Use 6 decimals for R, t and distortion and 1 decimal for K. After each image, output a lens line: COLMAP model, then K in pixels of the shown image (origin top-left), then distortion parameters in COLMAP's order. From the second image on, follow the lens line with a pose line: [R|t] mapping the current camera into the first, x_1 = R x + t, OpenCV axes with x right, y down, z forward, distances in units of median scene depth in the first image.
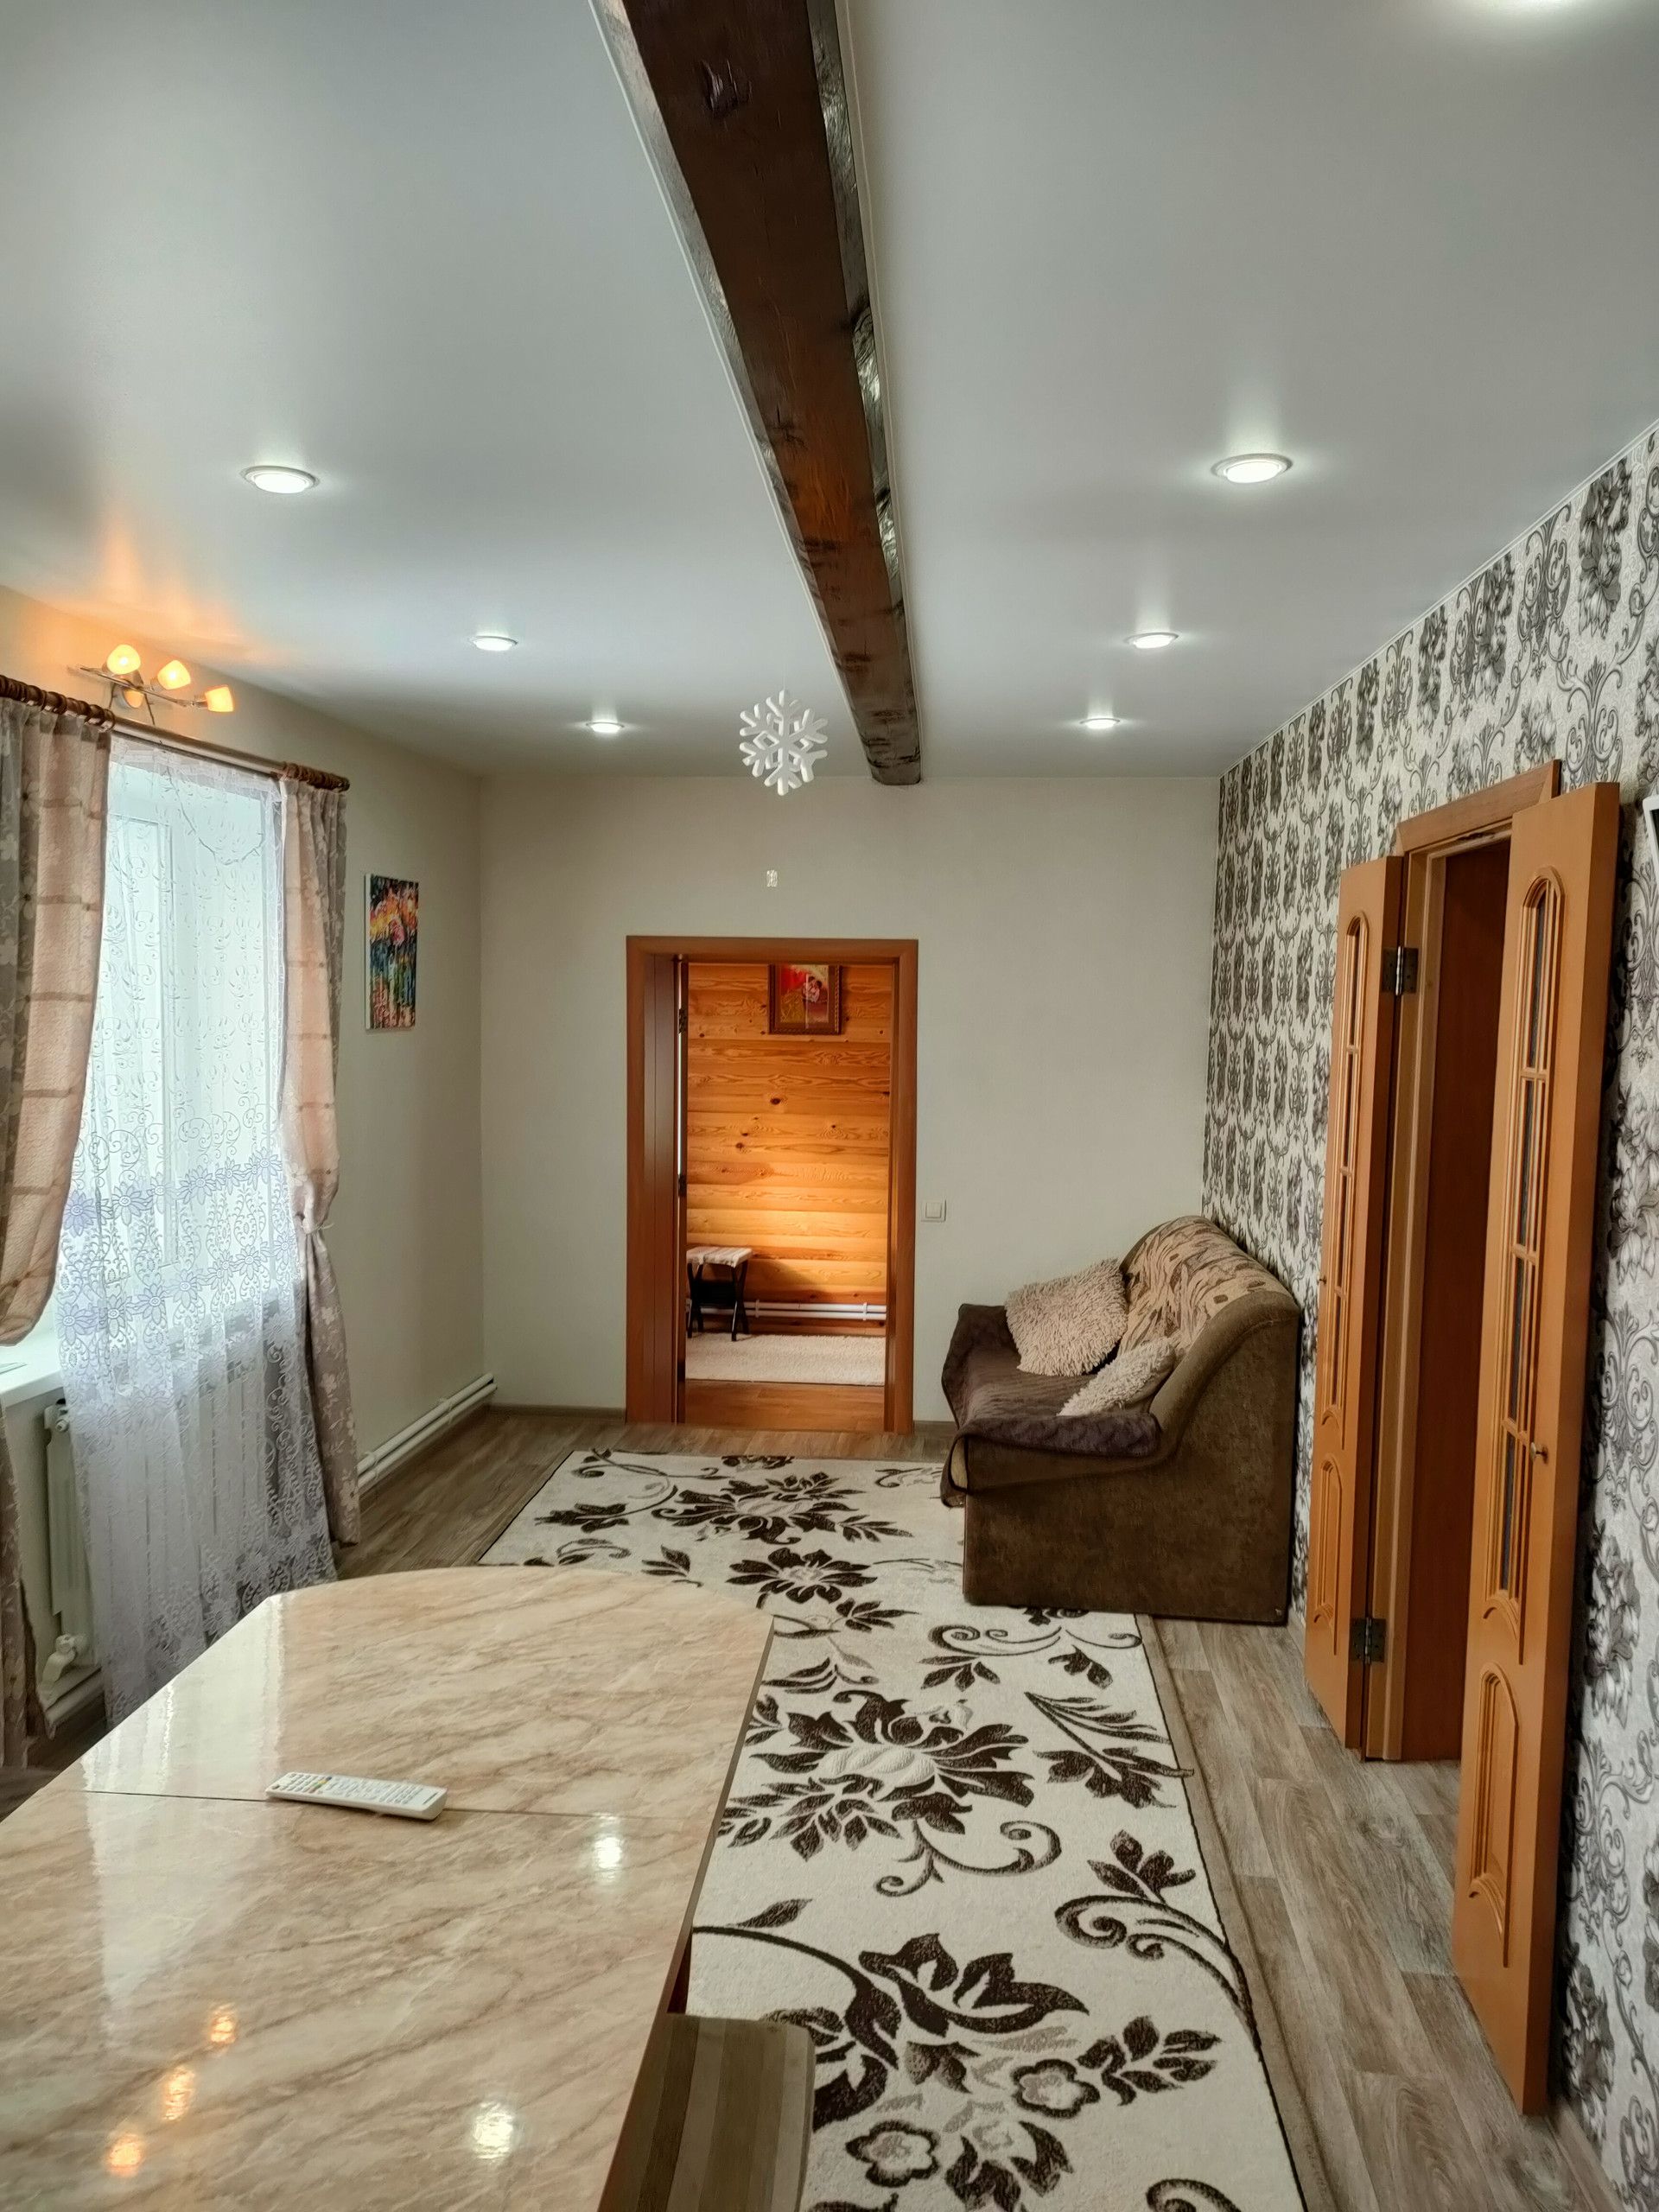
lens RADIAL K [[1628.2, 0, 833.9], [0, 1628.2, 1108.9], [0, 0, 1]] dist [0.069619, -0.054978]
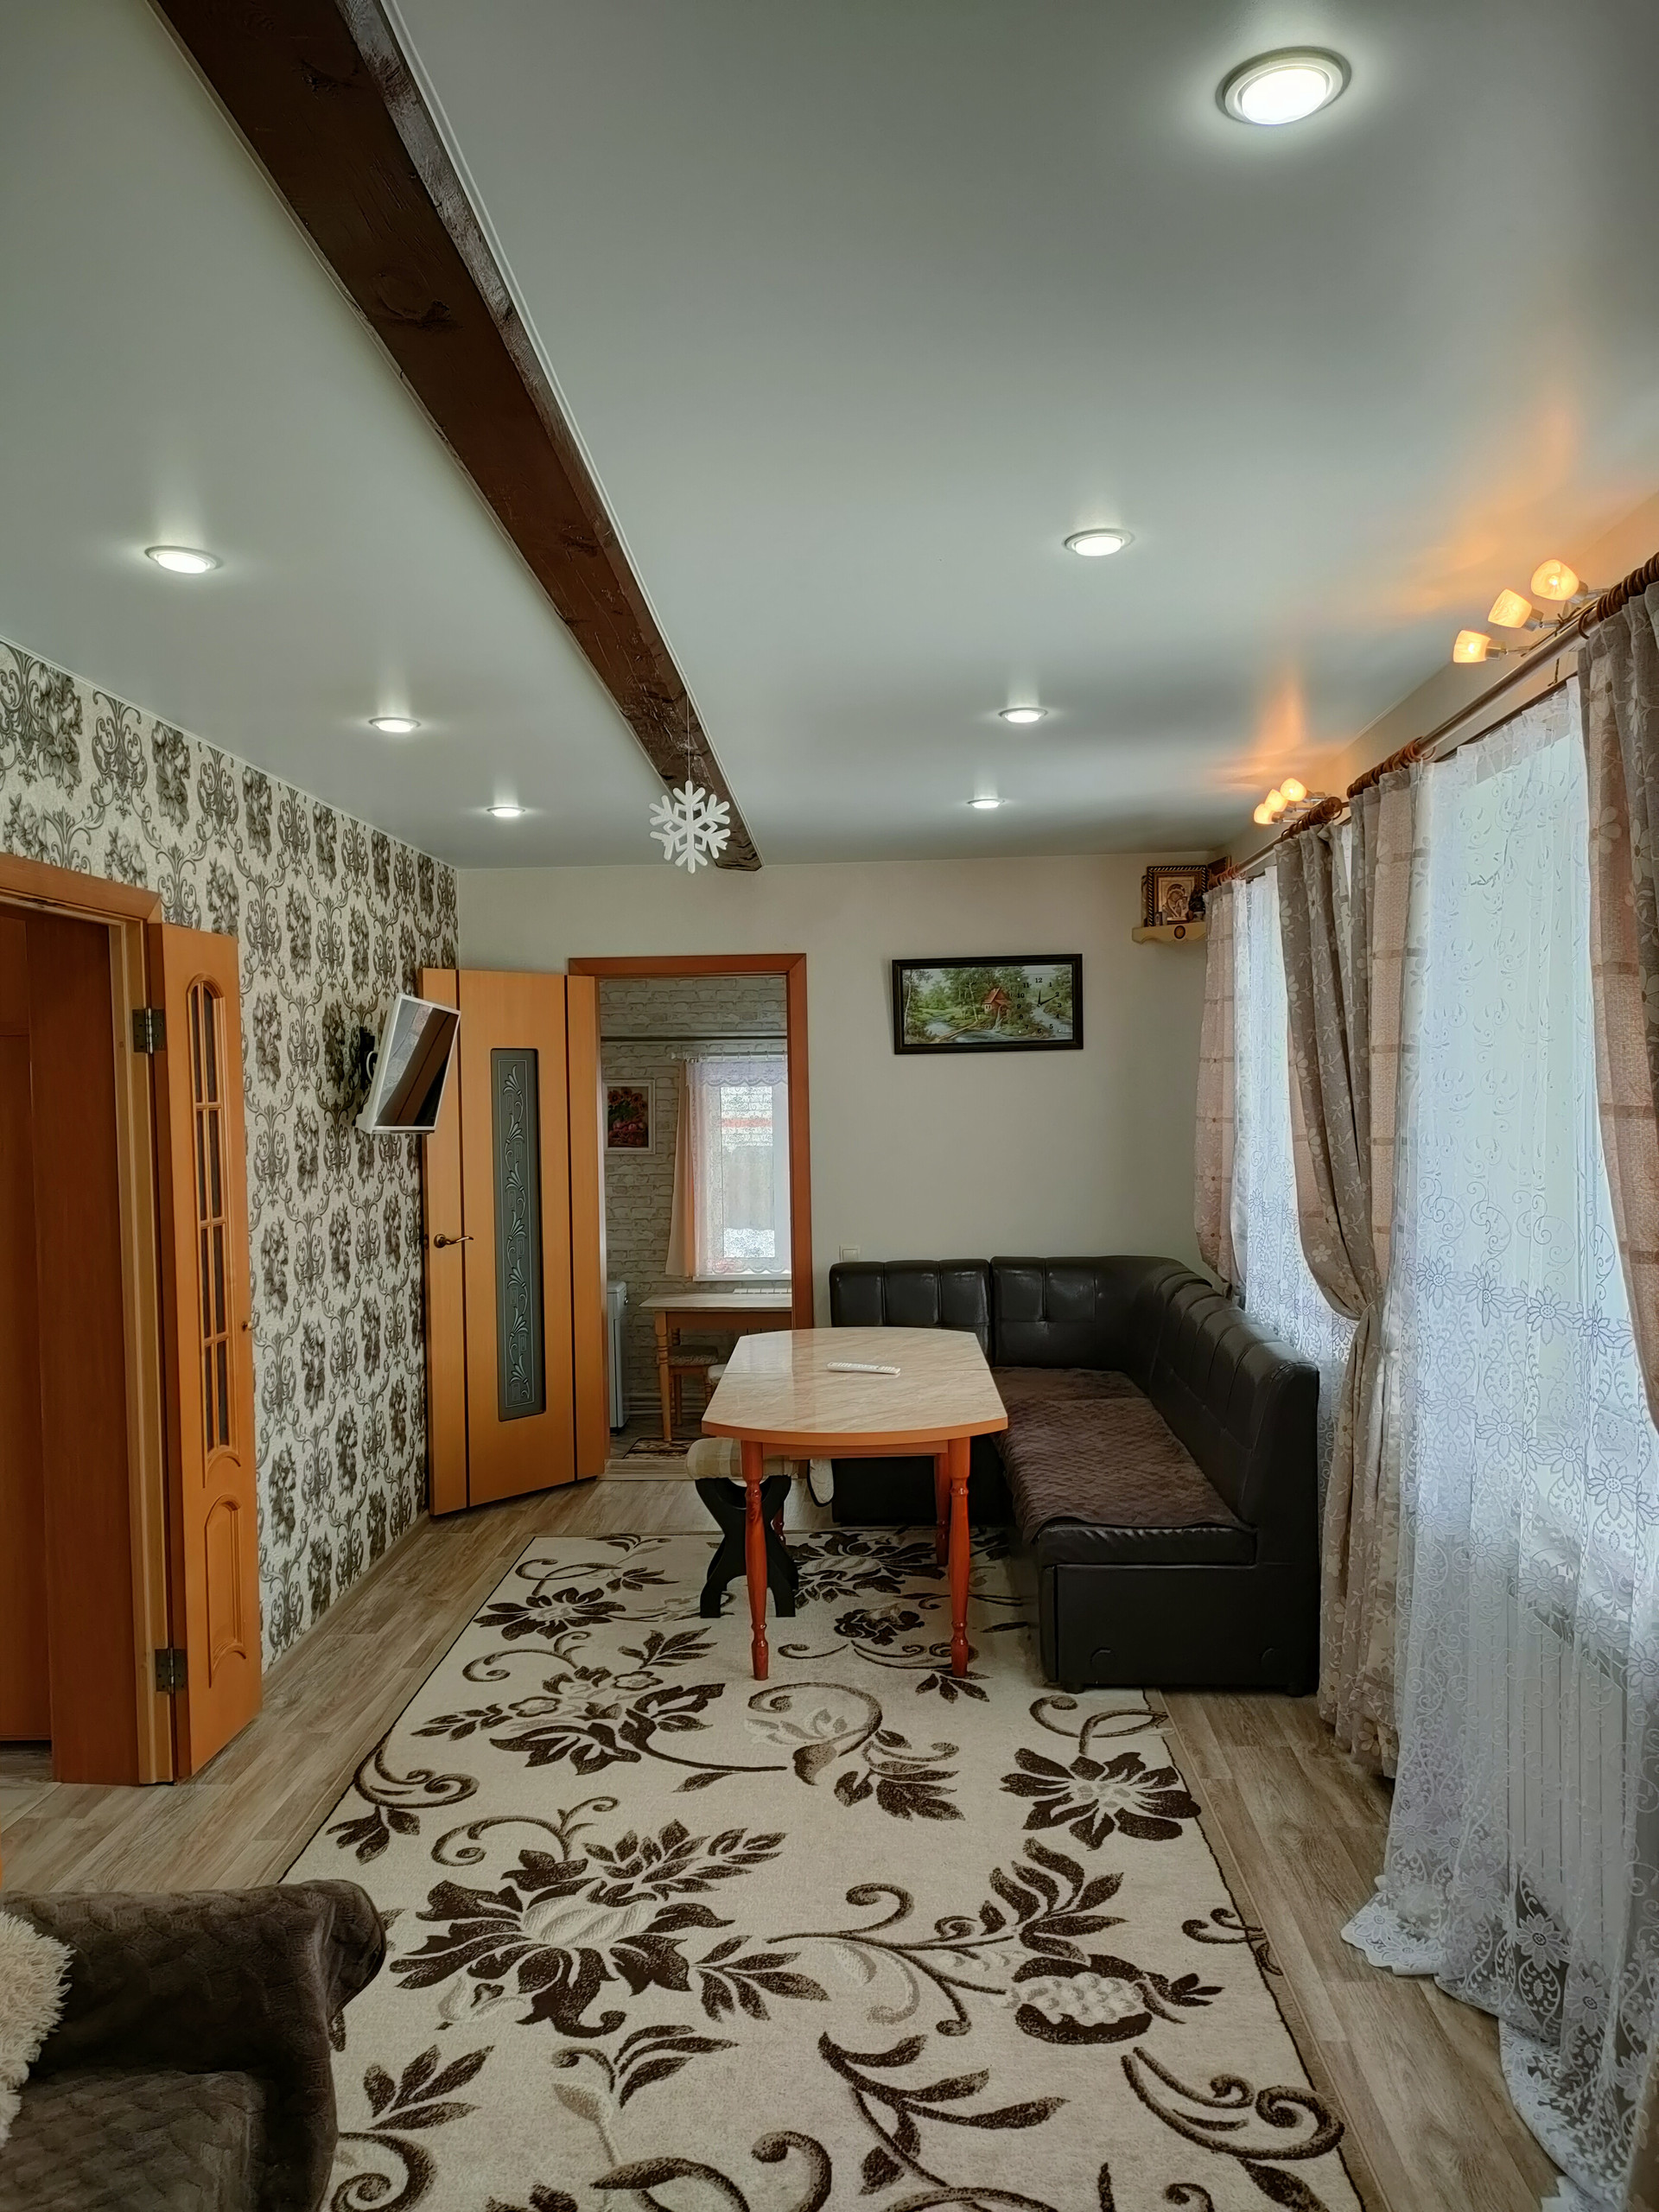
lens RADIAL K [[1628.2, 0, 826.7], [0, 1628.2, 1109.8], [0, 0, 1]] dist [0.069619, -0.054978]
pose [[-0.998907, 0.005696, -0.046400, -0.064841], [0.001794, 0.996489, 0.083706, -0.109264], [0.046714, 0.083531, -0.995410, 1.925876]]
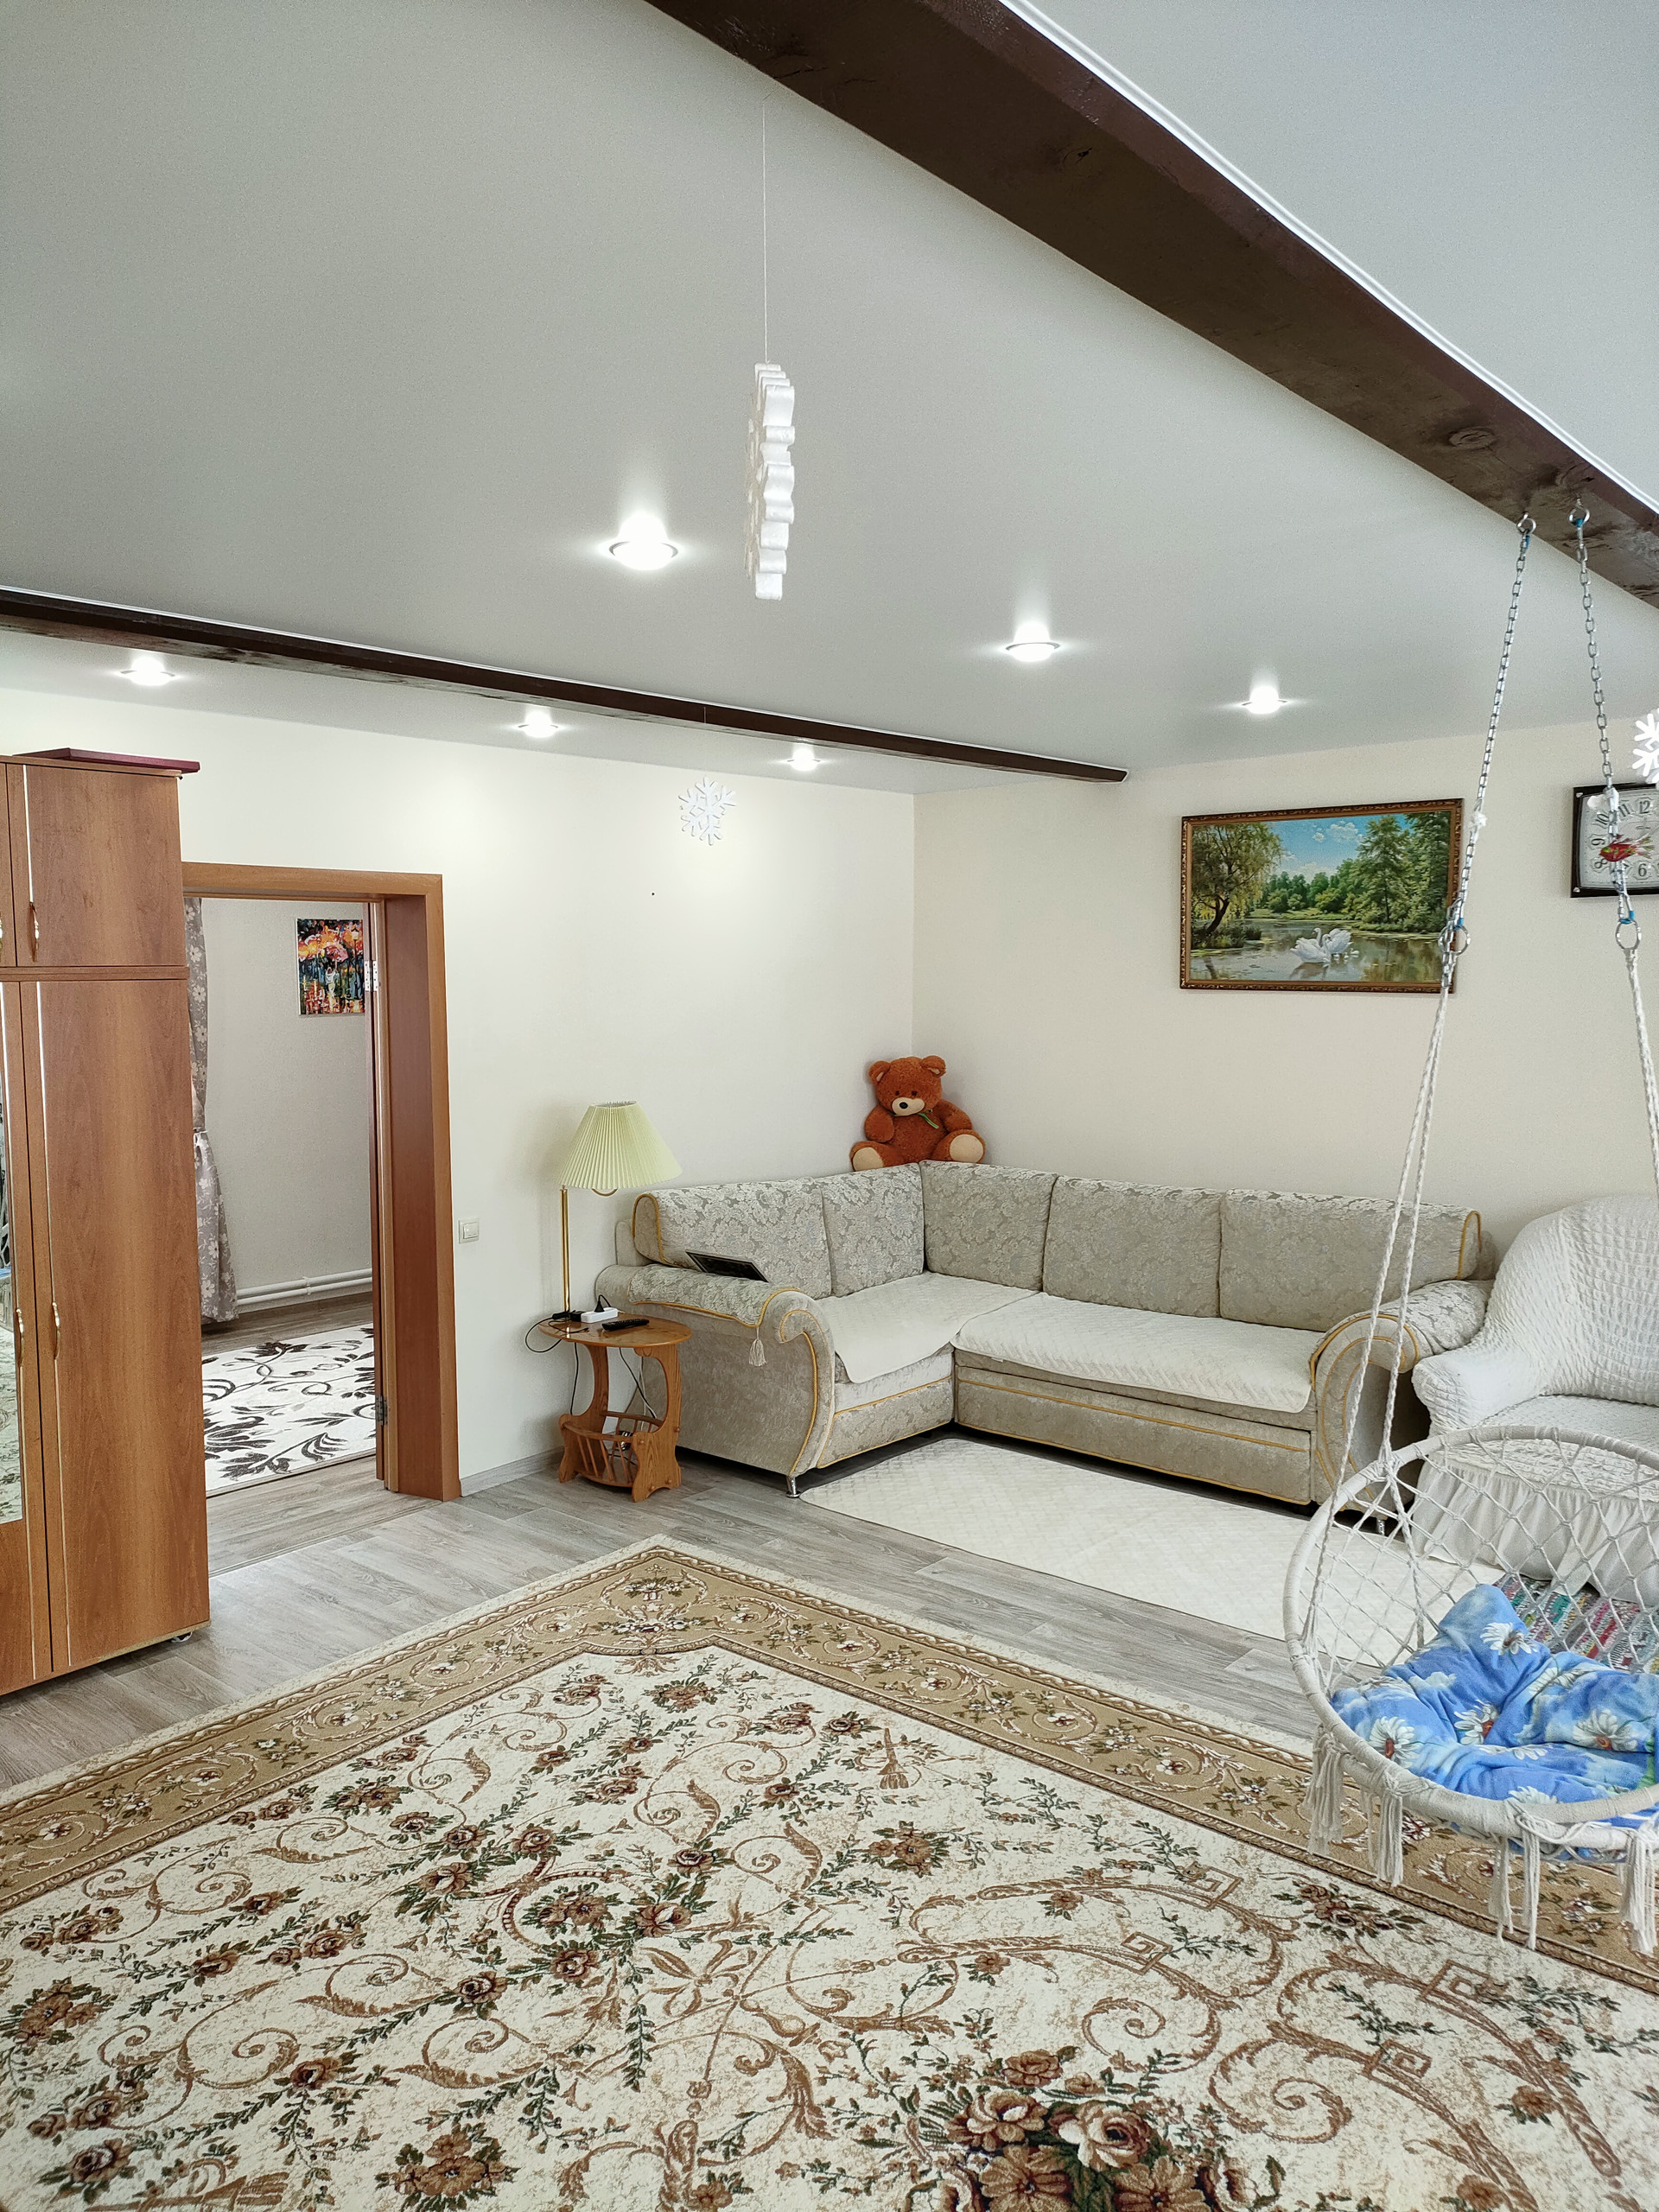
lens RADIAL K [[1628.2, 0, 837.9], [0, 1628.2, 1113.2], [0, 0, 1]] dist [0.069619, -0.054978]
pose [[0.813866, 0.032418, -0.580147, 1.672386], [-0.017221, 0.999350, 0.031684, -0.019265], [0.580797, -0.015796, 0.813895, -0.014215]]
